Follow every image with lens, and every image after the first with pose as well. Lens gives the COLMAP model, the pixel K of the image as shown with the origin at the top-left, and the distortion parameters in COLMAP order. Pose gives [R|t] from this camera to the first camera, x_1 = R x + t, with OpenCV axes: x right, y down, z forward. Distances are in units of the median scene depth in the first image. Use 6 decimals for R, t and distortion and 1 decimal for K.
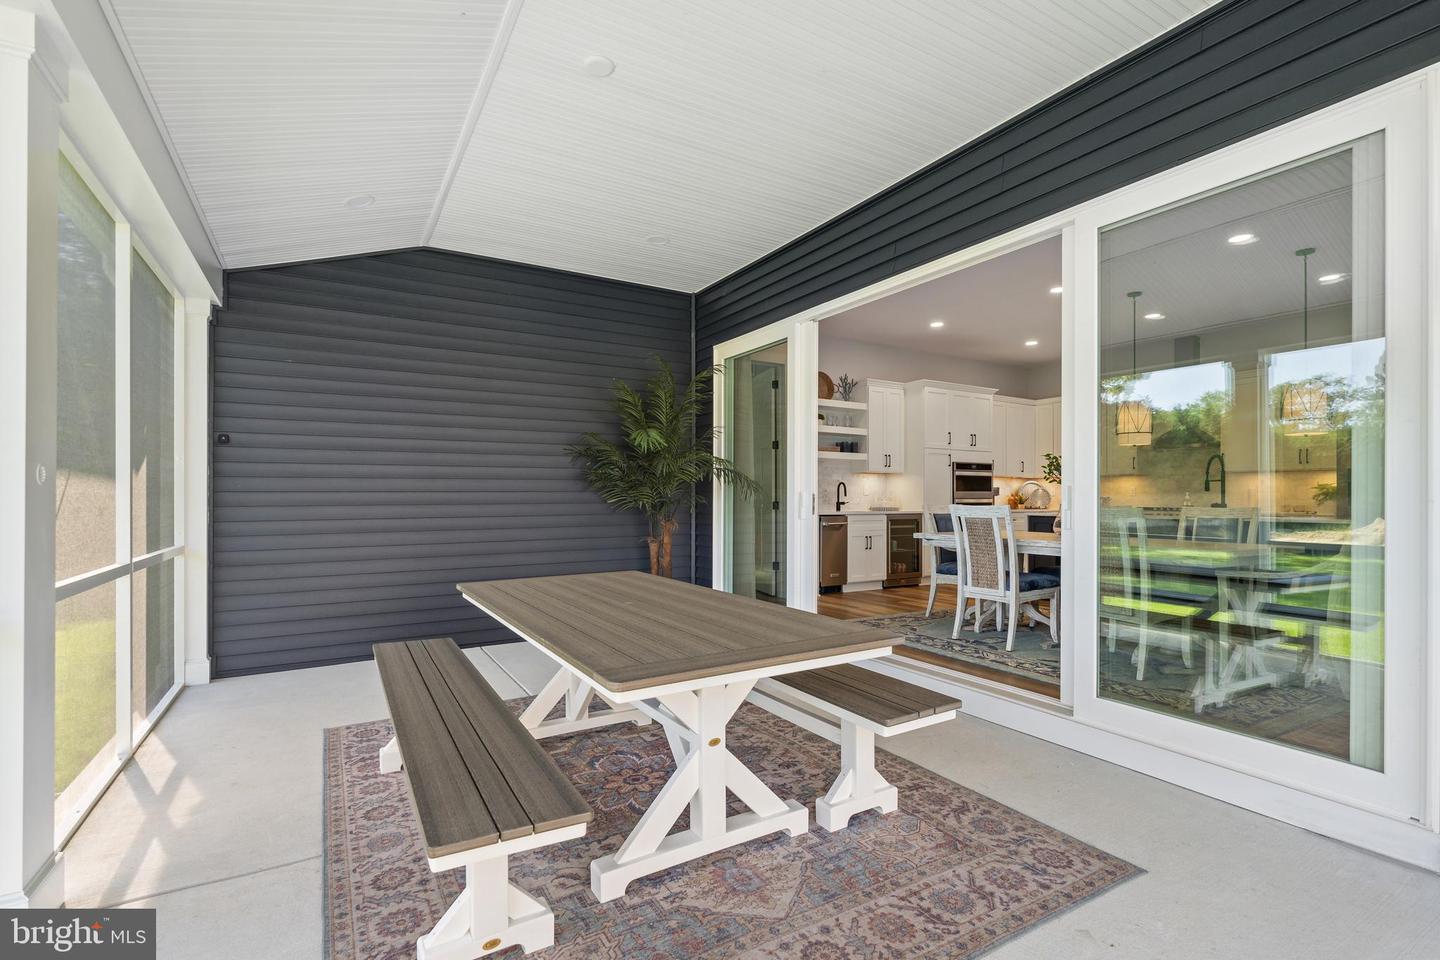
lens RADIAL K [[646.2, 0, 726.9], [0, 646.2, 494.4], [0, 0, 1]] dist [-0.001191, -0.001084]
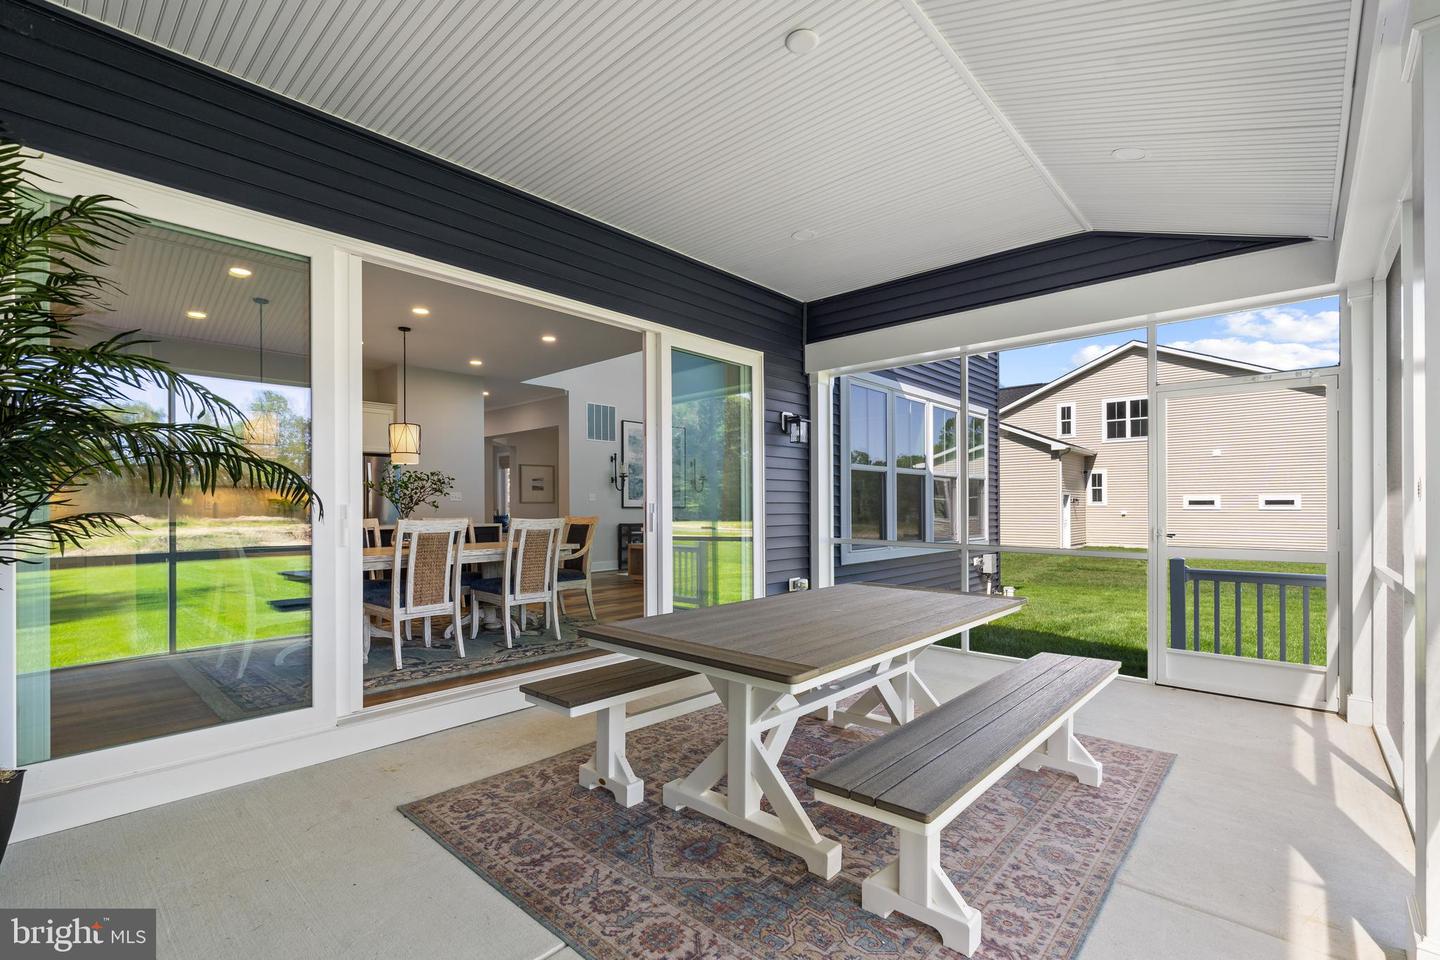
lens RADIAL K [[646.2, 0, 699.7], [0, 646.2, 505.7], [0, 0, 1]] dist [-0.001191, -0.001084]
pose [[-0.258018, 0.001821, 0.966138, -1.023849], [0.000100, 0.999998, -0.001858, -0.004477], [-0.966140, -0.000382, -0.258018, 1.353592]]
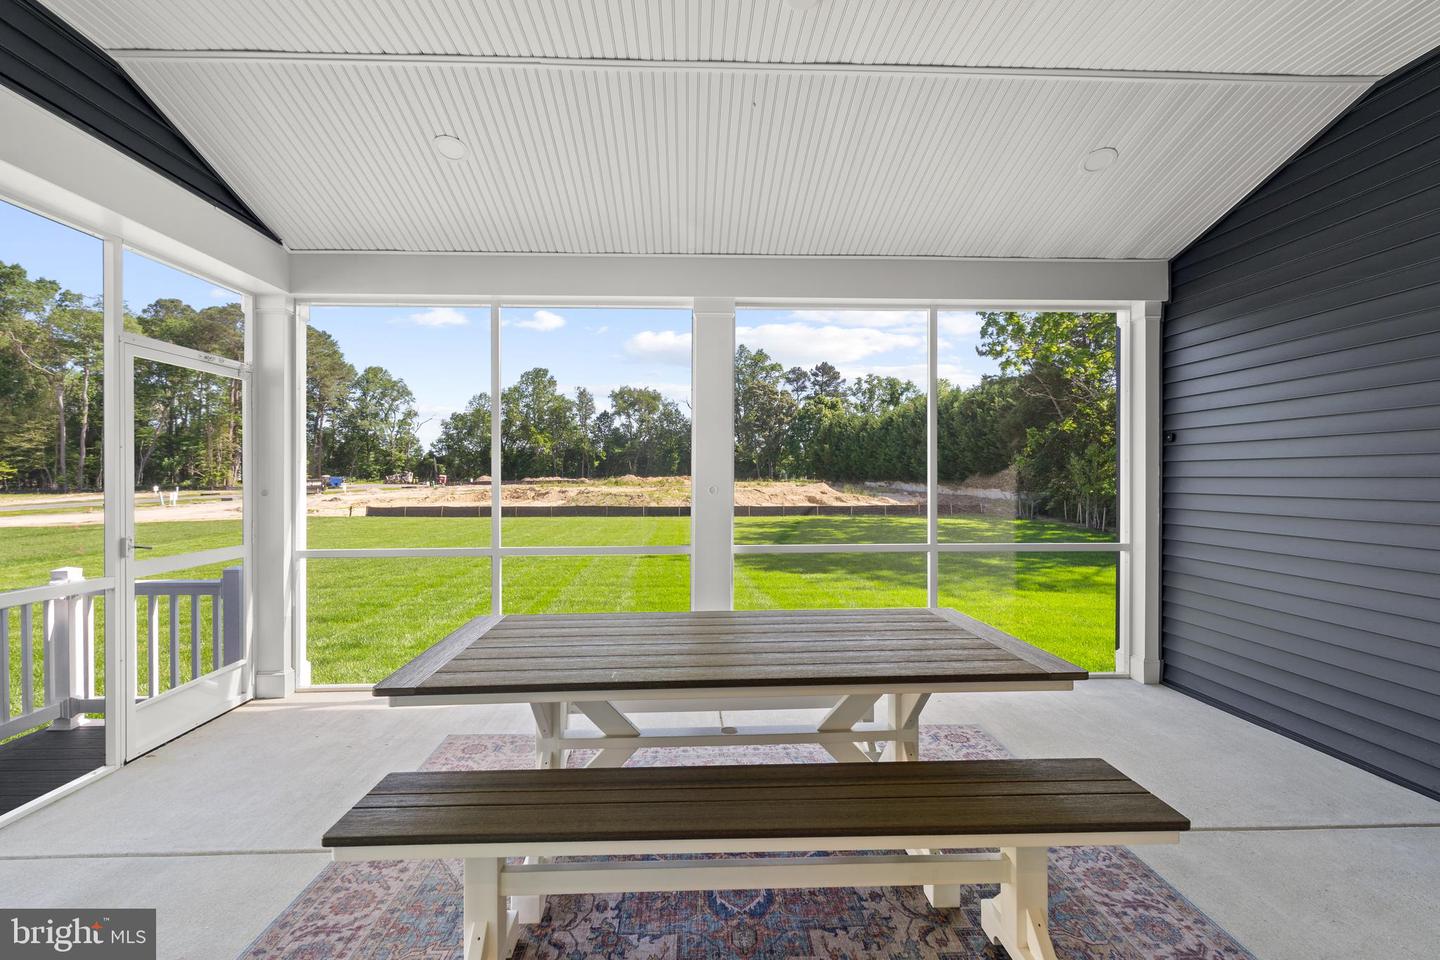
lens RADIAL K [[646.2, 0, 714.7], [0, 646.2, 474.2], [0, 0, 1]] dist [-0.001191, -0.001084]
pose [[-0.474922, 0.000279, -0.880028, 0.577182], [0.003920, 0.999991, -0.001798, -0.051533], [0.880019, -0.004303, -0.474919, 1.270555]]
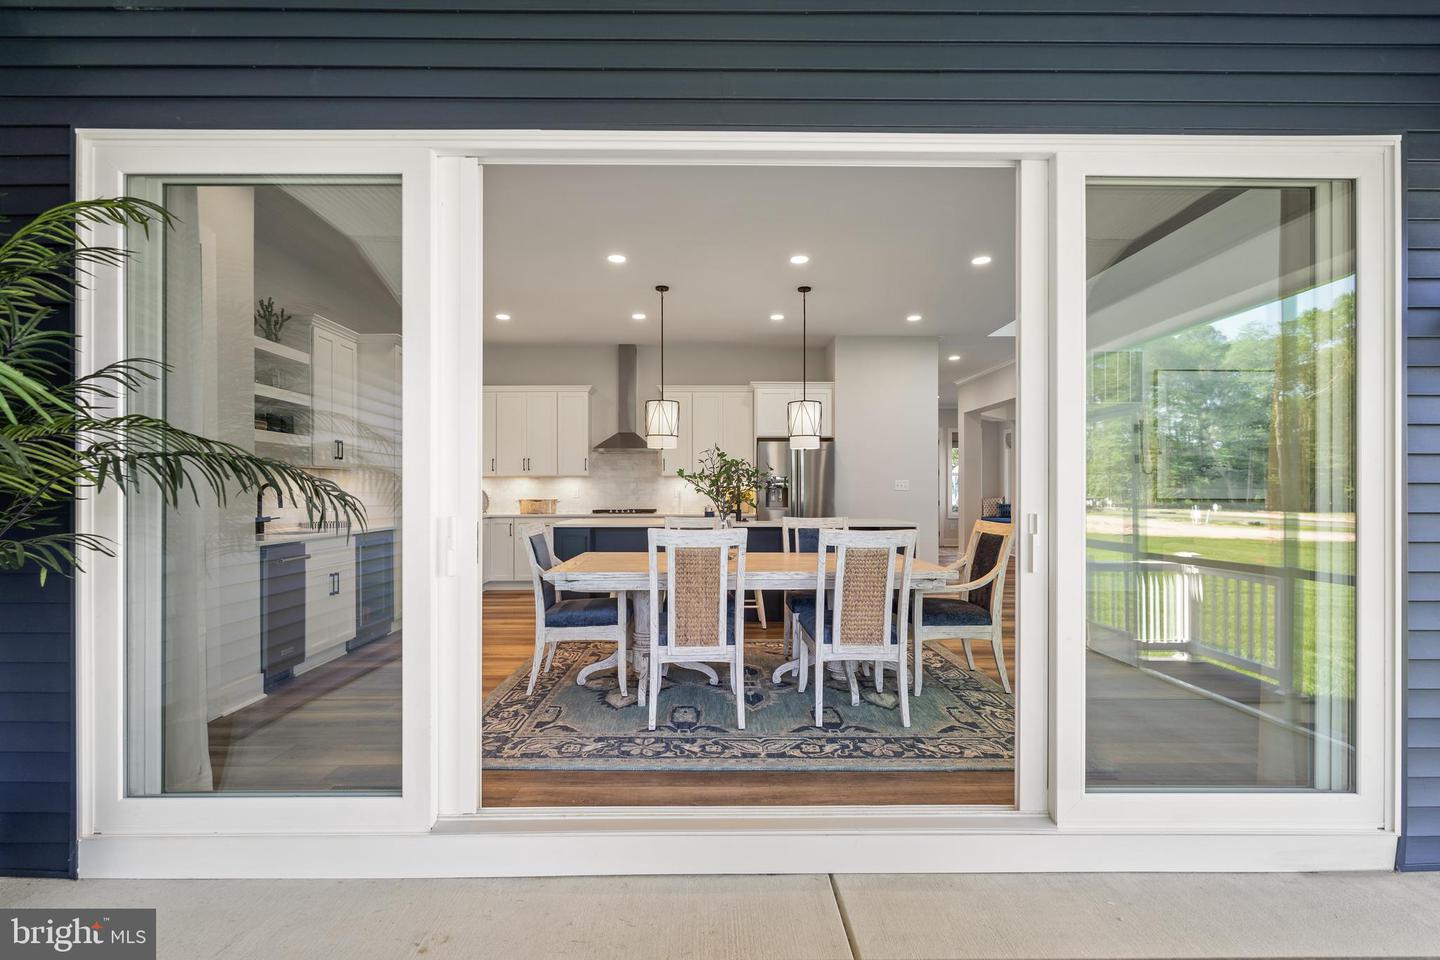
lens RADIAL K [[646.2, 0, 713.9], [0, 646.2, 488.7], [0, 0, 1]] dist [-0.001191, -0.001084]
pose [[0.515281, -0.001358, 0.857020, -0.304382], [-0.002672, 0.999991, 0.003191, -0.045239], [-0.857017, -0.003934, 0.515273, 0.984785]]
